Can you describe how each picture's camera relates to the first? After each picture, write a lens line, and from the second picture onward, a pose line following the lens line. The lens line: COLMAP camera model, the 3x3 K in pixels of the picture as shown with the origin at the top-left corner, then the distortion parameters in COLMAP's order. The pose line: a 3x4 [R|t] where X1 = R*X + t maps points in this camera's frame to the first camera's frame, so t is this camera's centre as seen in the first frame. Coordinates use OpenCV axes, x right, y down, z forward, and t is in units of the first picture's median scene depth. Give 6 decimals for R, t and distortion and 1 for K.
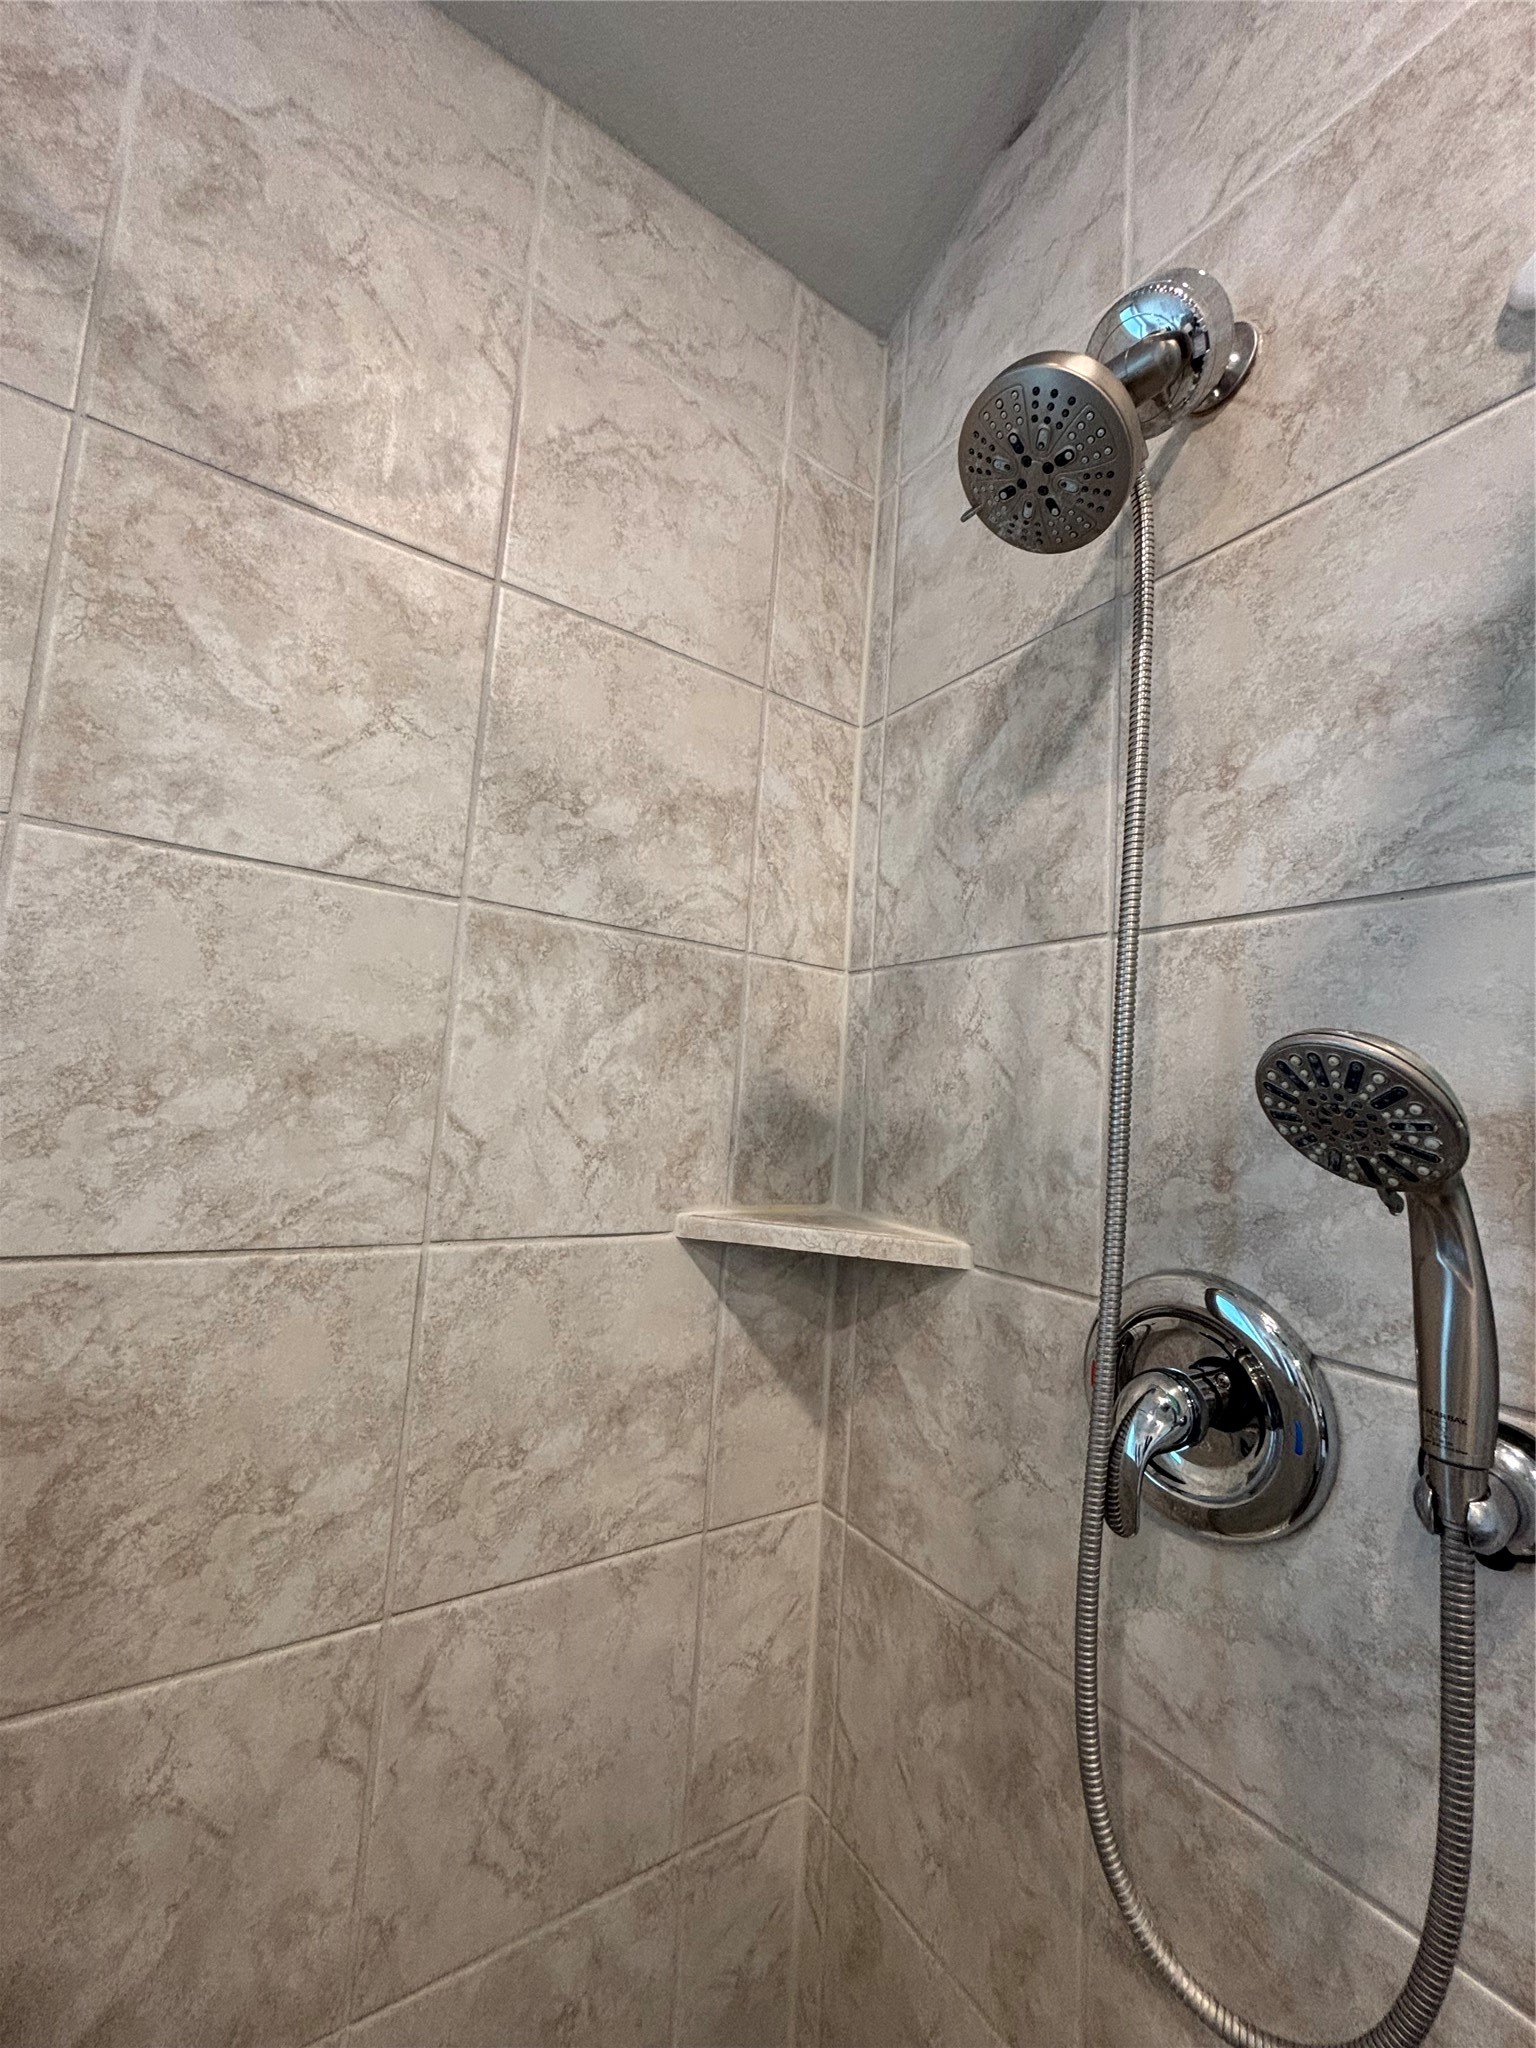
lens RADIAL K [[818.9, 0, 768.3], [0, 818.9, 1022.1], [0, 0, 1]] dist [-0.003435, 0.000829]
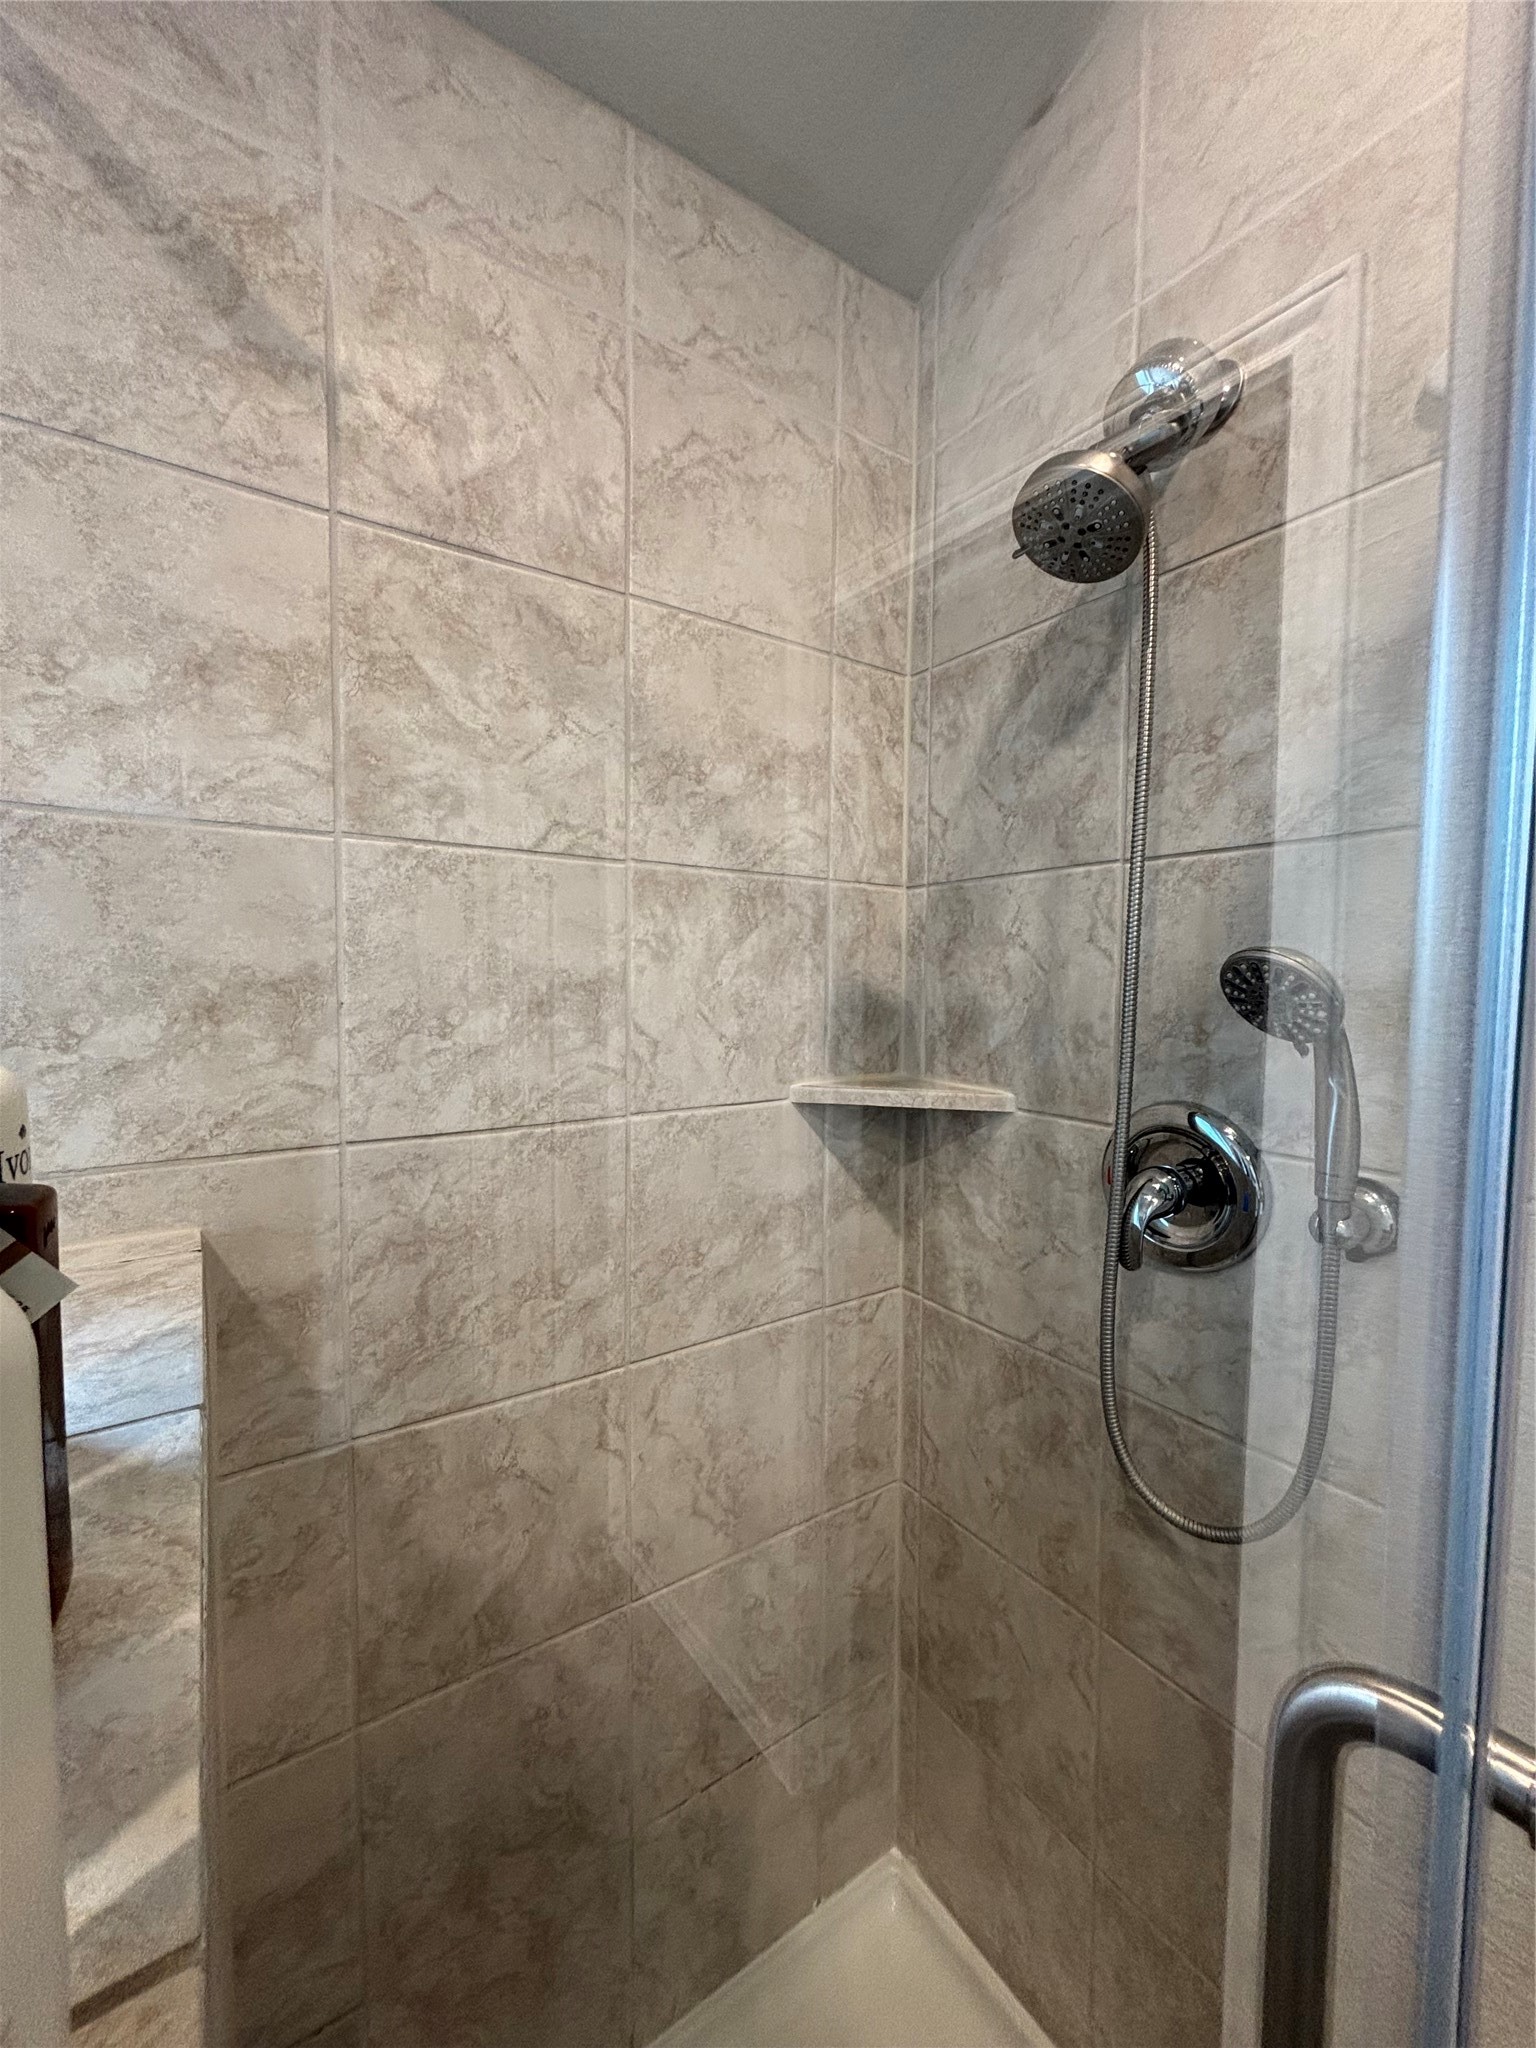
lens RADIAL K [[815.1, 0, 765.5], [0, 815.1, 1019.0], [0, 0, 1]] dist [-0.001622, 0.000111]
pose [[0.998223, -0.059476, -0.003785, -0.167365], [0.059368, 0.986819, 0.150546, -0.085000], [-0.005219, -0.150503, 0.988596, -0.339141]]
